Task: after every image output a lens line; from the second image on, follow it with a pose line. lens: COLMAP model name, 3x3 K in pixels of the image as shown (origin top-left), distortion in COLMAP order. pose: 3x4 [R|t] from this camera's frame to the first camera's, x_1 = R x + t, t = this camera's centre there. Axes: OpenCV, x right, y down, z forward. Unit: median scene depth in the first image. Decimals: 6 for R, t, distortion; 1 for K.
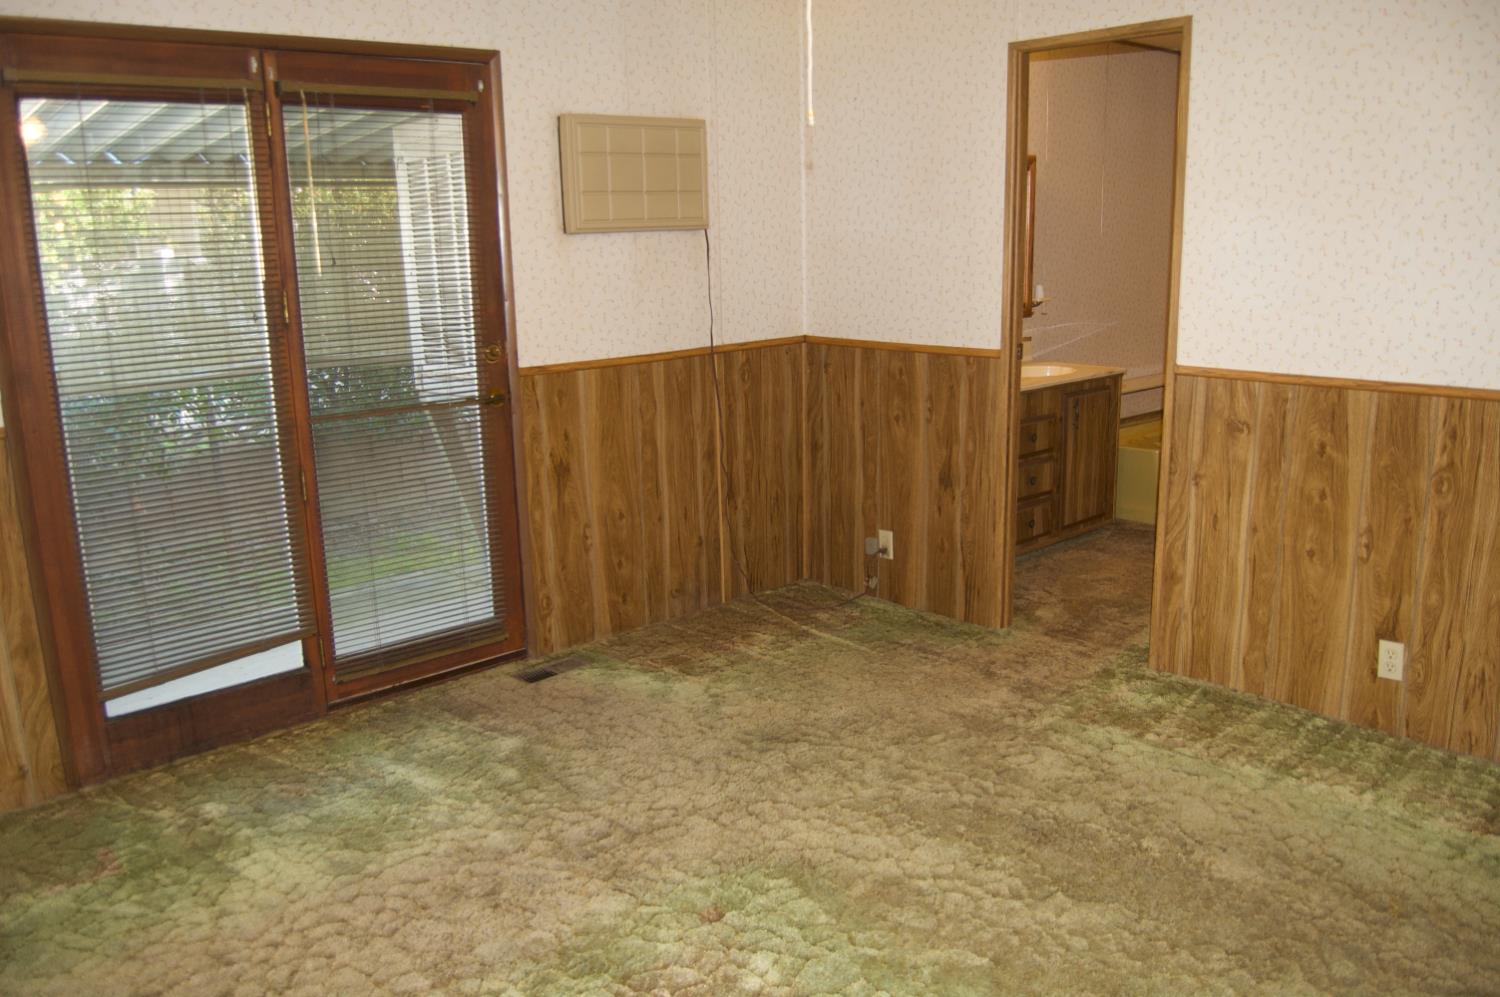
lens RADIAL K [[1171.7, 0, 754.1], [0, 1171.7, 505.4], [0, 0, 1]] dist [-0.078707, 0.013821]
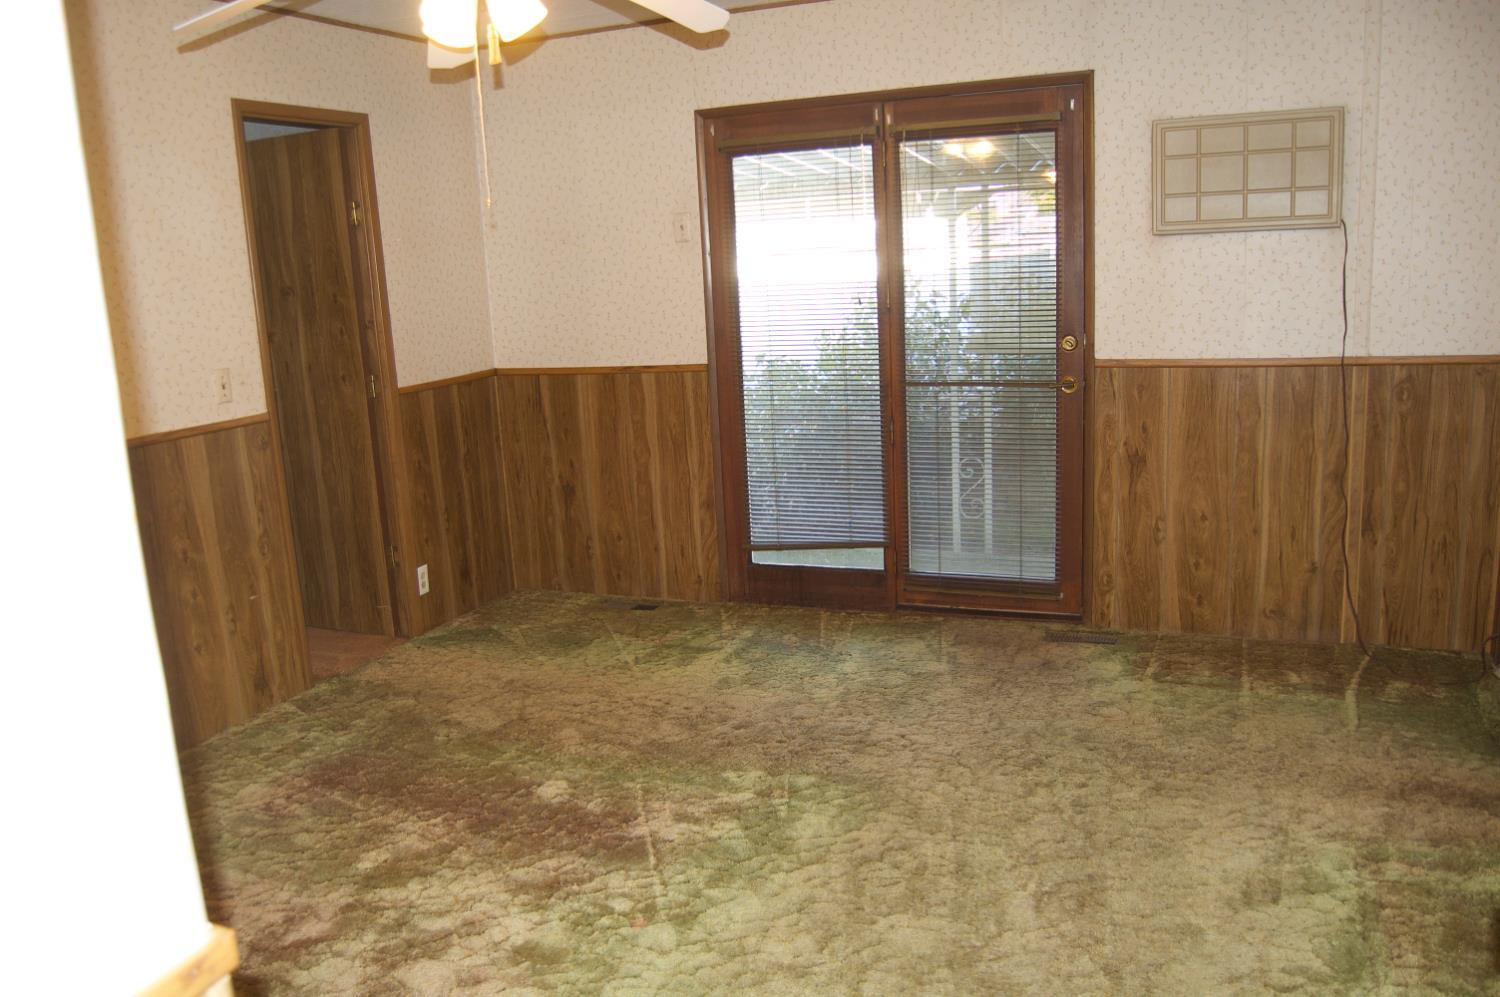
lens RADIAL K [[1171.7, 0, 747.7], [0, 1171.7, 511.1], [0, 0, 1]] dist [-0.078707, 0.013821]
pose [[0.444889, 0.195872, -0.873904, 0.616311], [-0.162148, 0.977280, 0.136496, -0.073218], [0.880785, 0.080976, 0.466541, 0.213300]]
